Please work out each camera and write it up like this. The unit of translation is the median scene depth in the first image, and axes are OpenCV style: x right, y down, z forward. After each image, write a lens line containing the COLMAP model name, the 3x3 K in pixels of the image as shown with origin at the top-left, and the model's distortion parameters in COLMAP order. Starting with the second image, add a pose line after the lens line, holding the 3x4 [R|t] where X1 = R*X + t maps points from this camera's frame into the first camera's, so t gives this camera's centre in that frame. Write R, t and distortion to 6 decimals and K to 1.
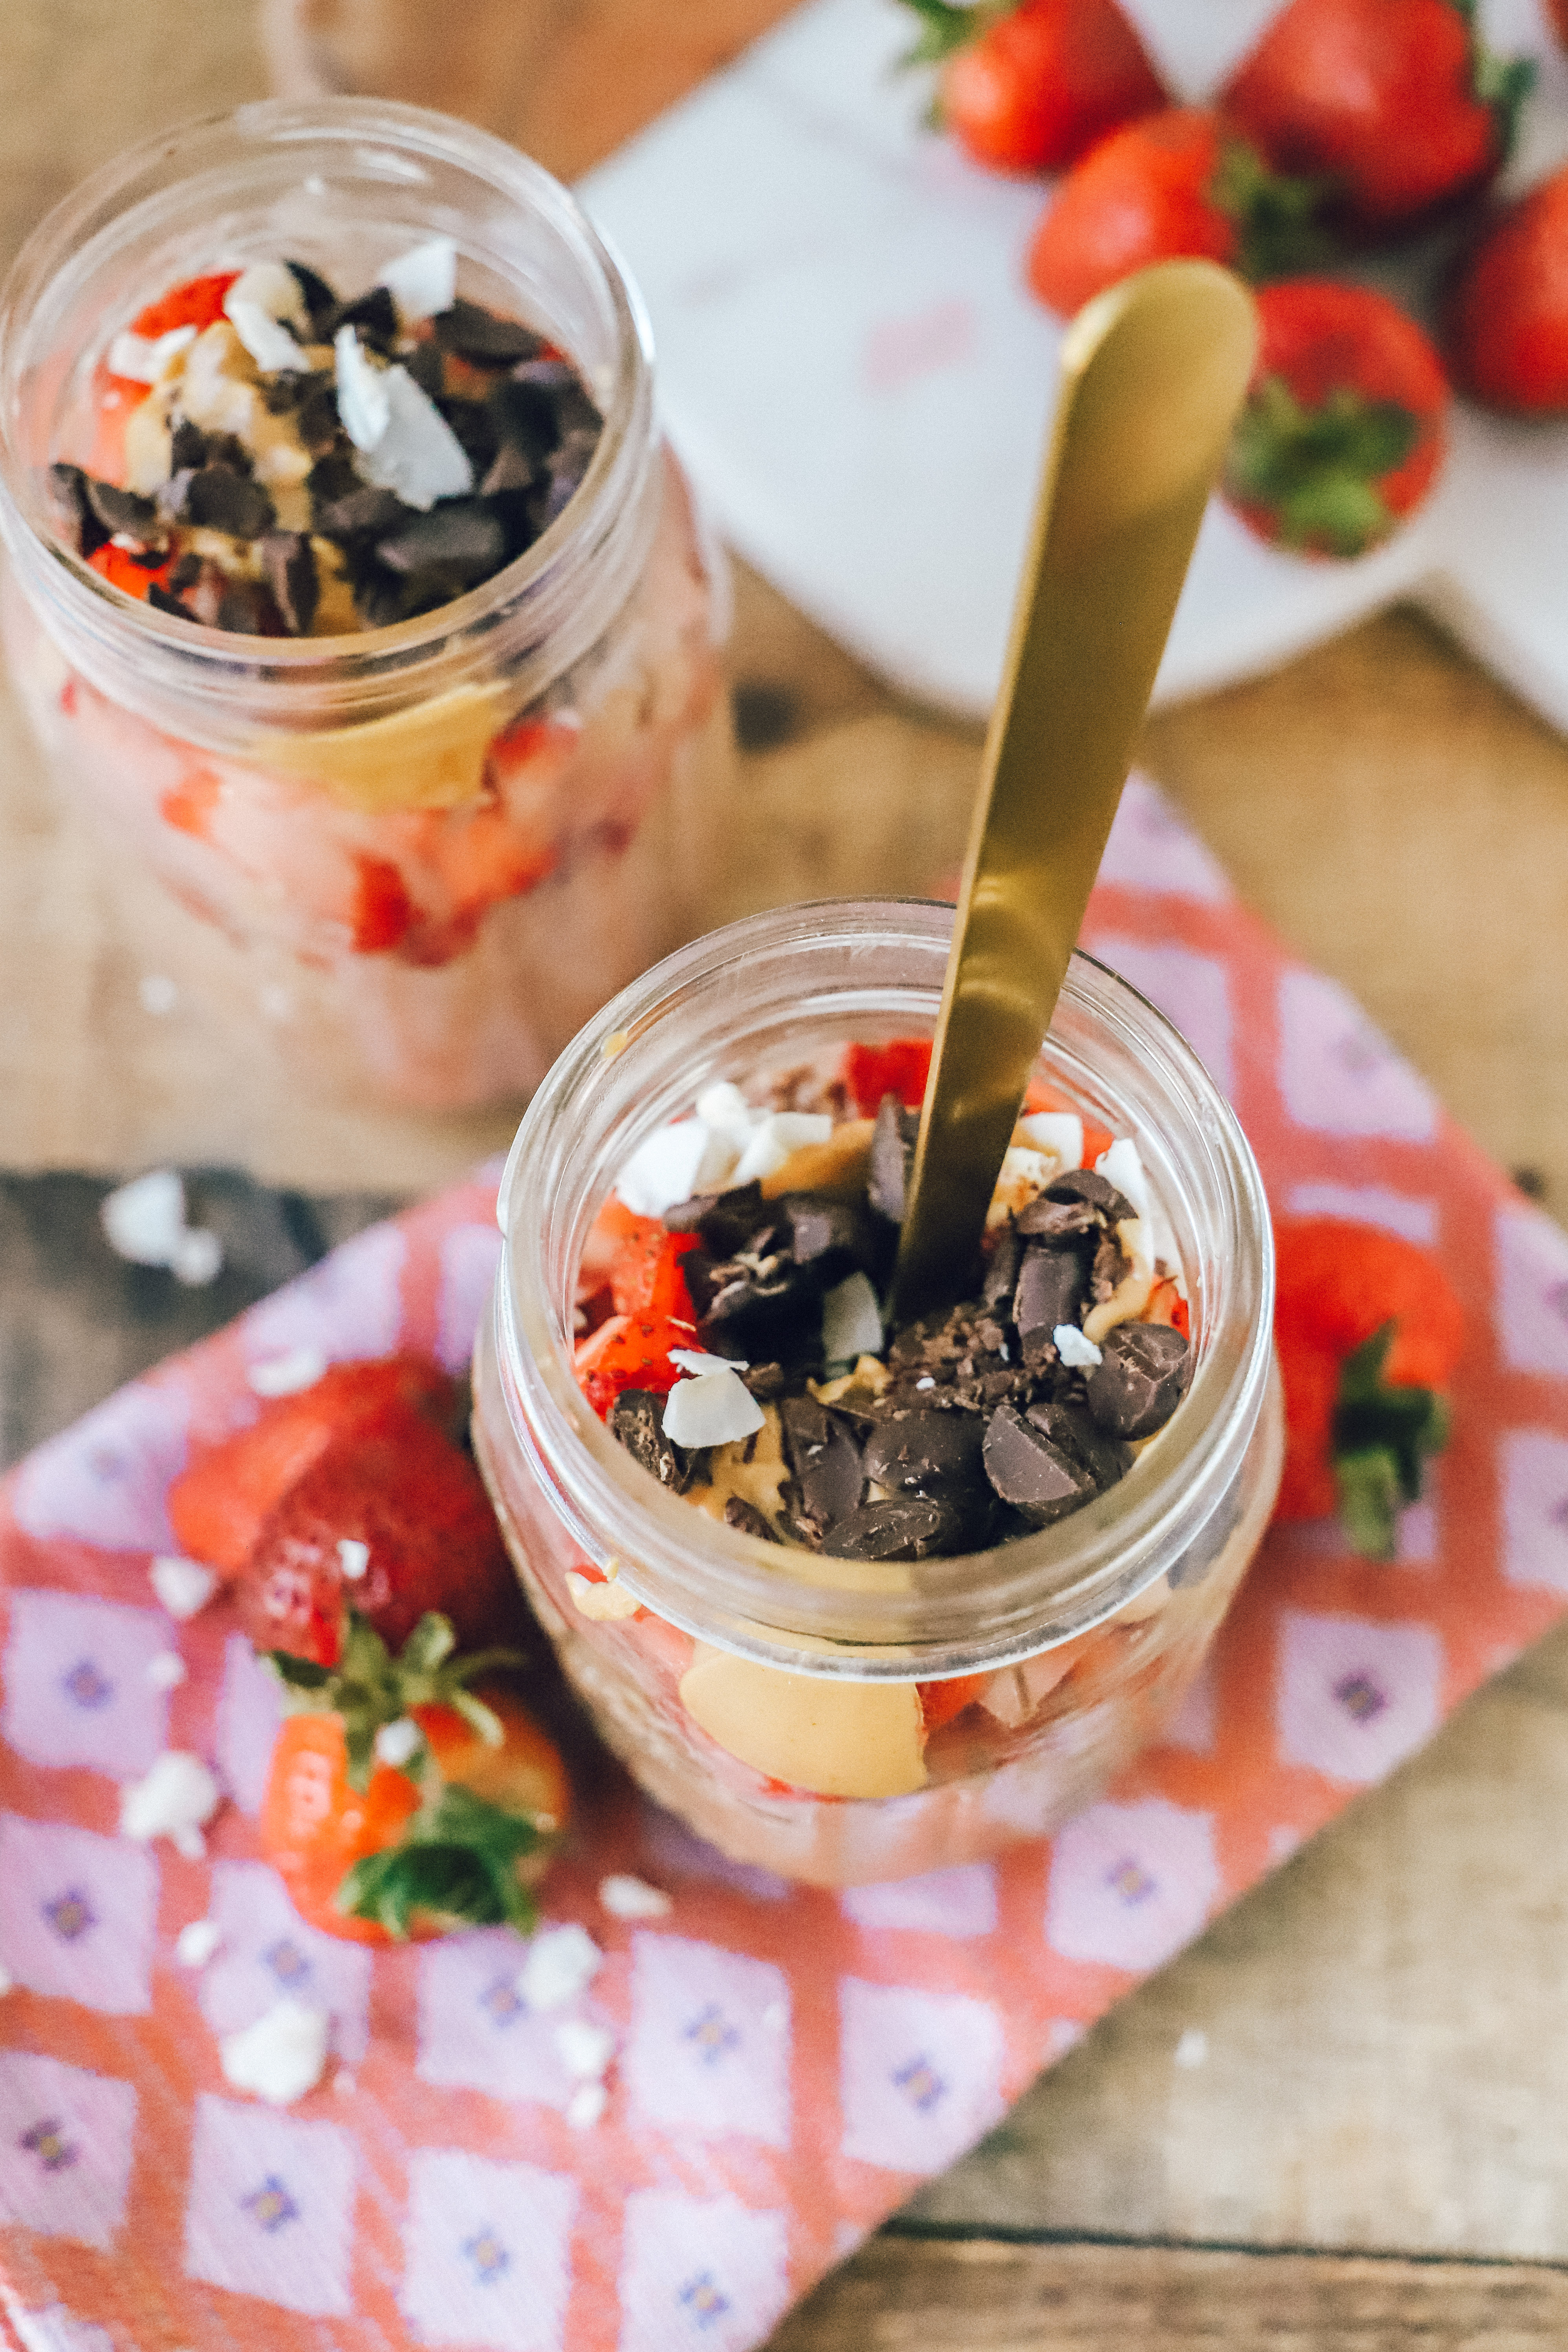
lens RADIAL K [[3086.5, 0, 784.0], [0, 3086.5, 1176.0], [0, 0, 1]] dist [-0.010894, 0.005976]
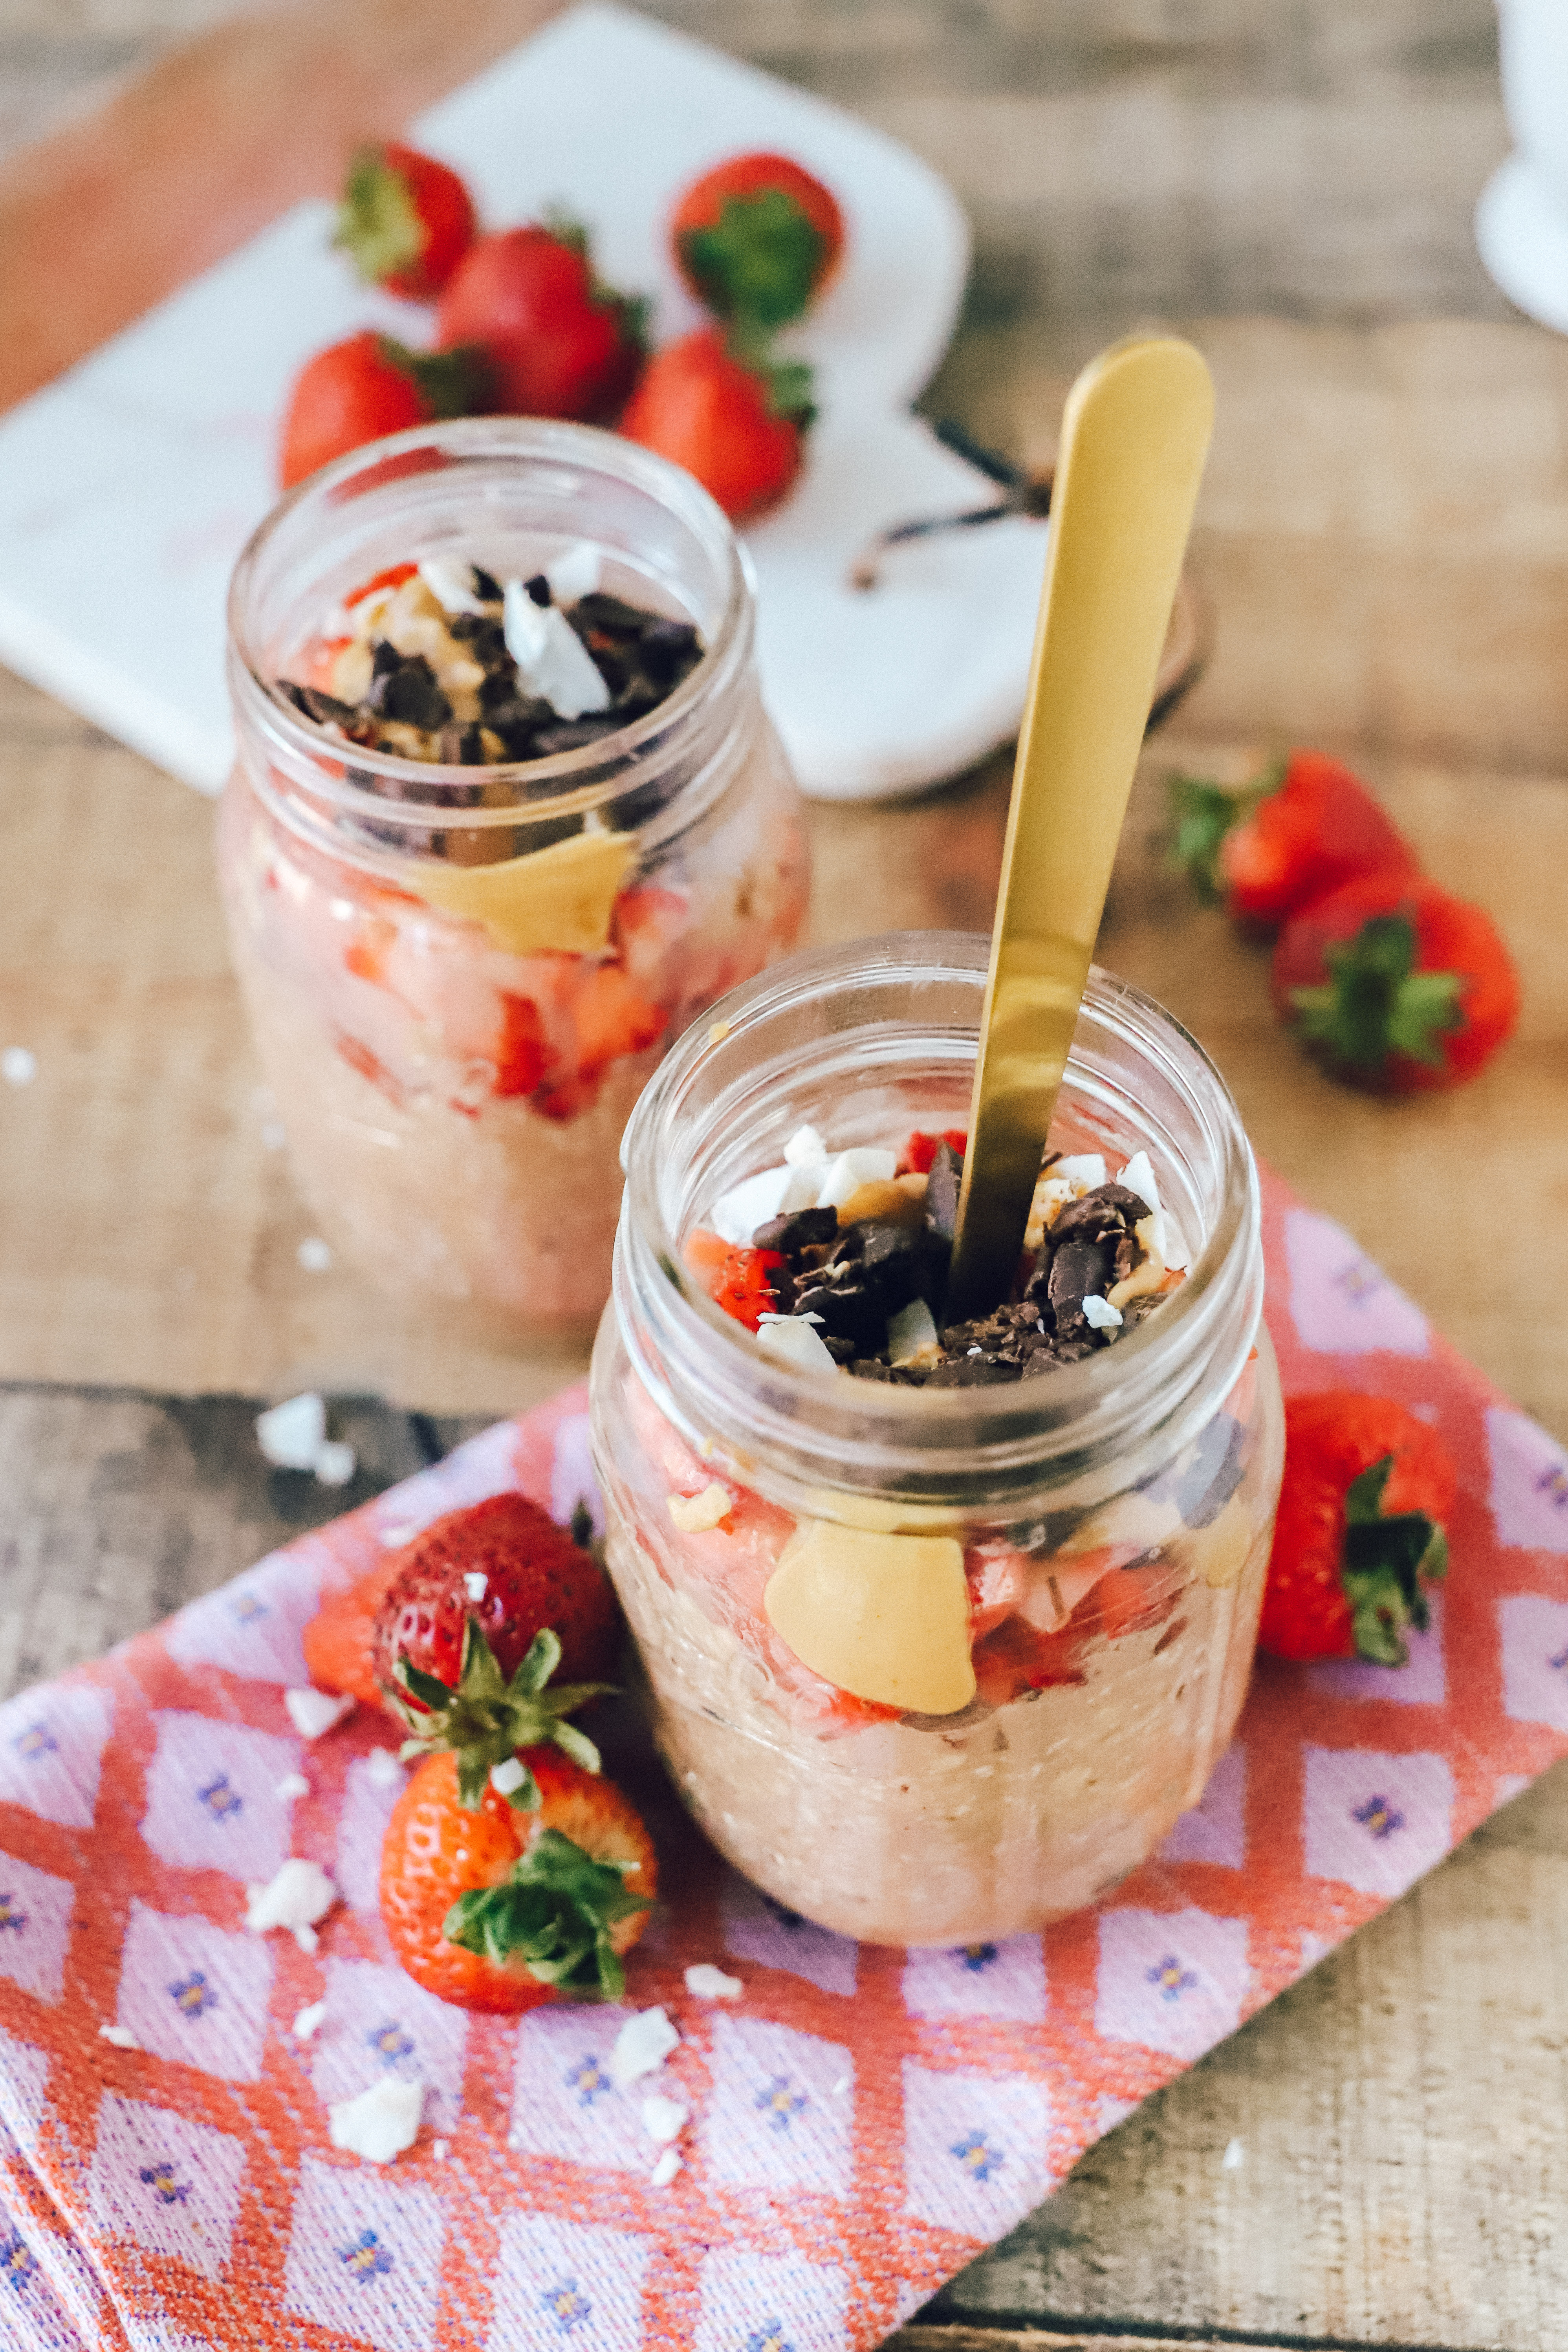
lens RADIAL K [[3086.5, 0, 784.0], [0, 3086.5, 1176.0], [0, 0, 1]] dist [-0.010894, 0.005976]
pose [[0.999677, 0.006826, -0.024462, 0.001267], [-0.013555, 0.957940, -0.286647, 0.283152], [0.021476, 0.286887, 0.957724, -0.124195]]
